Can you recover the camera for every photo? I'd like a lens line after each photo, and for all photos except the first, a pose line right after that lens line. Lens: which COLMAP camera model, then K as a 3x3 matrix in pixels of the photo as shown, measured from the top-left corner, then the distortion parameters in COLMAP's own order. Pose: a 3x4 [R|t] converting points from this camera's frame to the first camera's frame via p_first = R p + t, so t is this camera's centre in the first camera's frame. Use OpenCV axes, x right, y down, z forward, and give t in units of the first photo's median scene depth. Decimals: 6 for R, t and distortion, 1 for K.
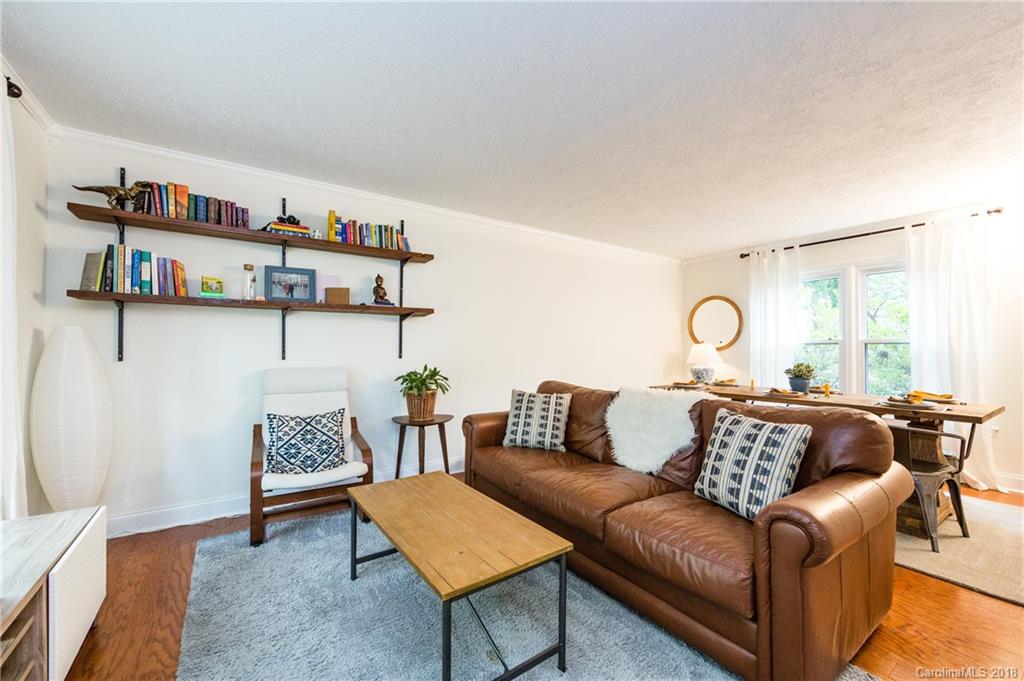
lens RADIAL K [[410.6, 0, 518.2], [0, 410.6, 343.3], [0, 0, 1]] dist [-0.003601, 0.000384]
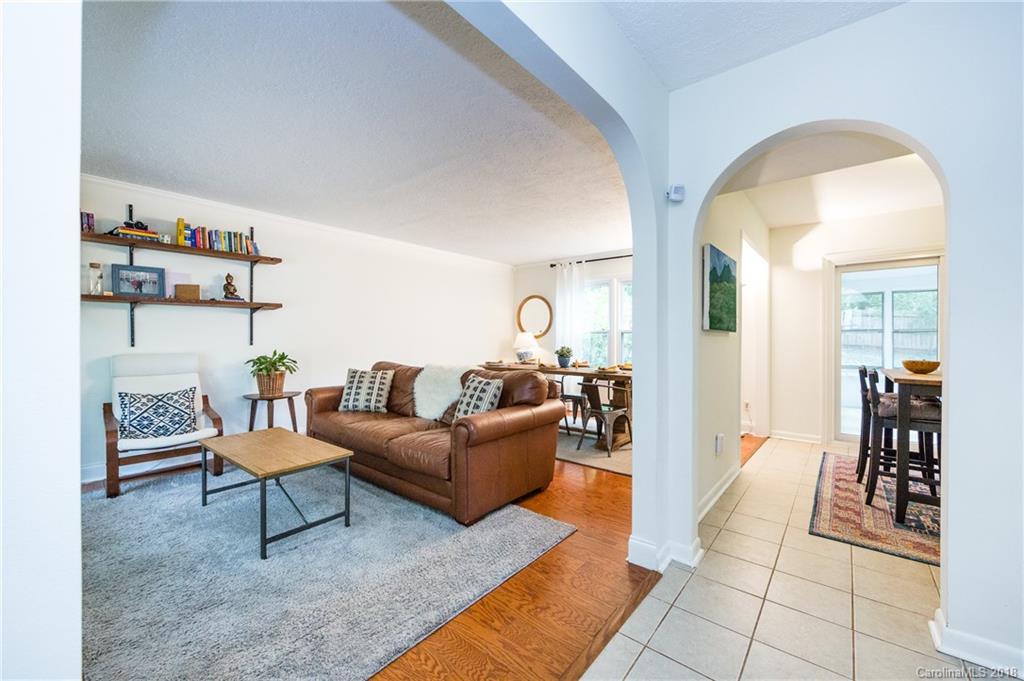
lens RADIAL K [[410.6, 0, 524.5], [0, 410.6, 340.0], [0, 0, 1]] dist [-0.003601, 0.000384]
pose [[0.963085, -0.003247, 0.269177, 0.180684], [-0.002871, 0.999746, 0.022333, -0.007512], [-0.269181, -0.022282, 0.962832, -0.409744]]
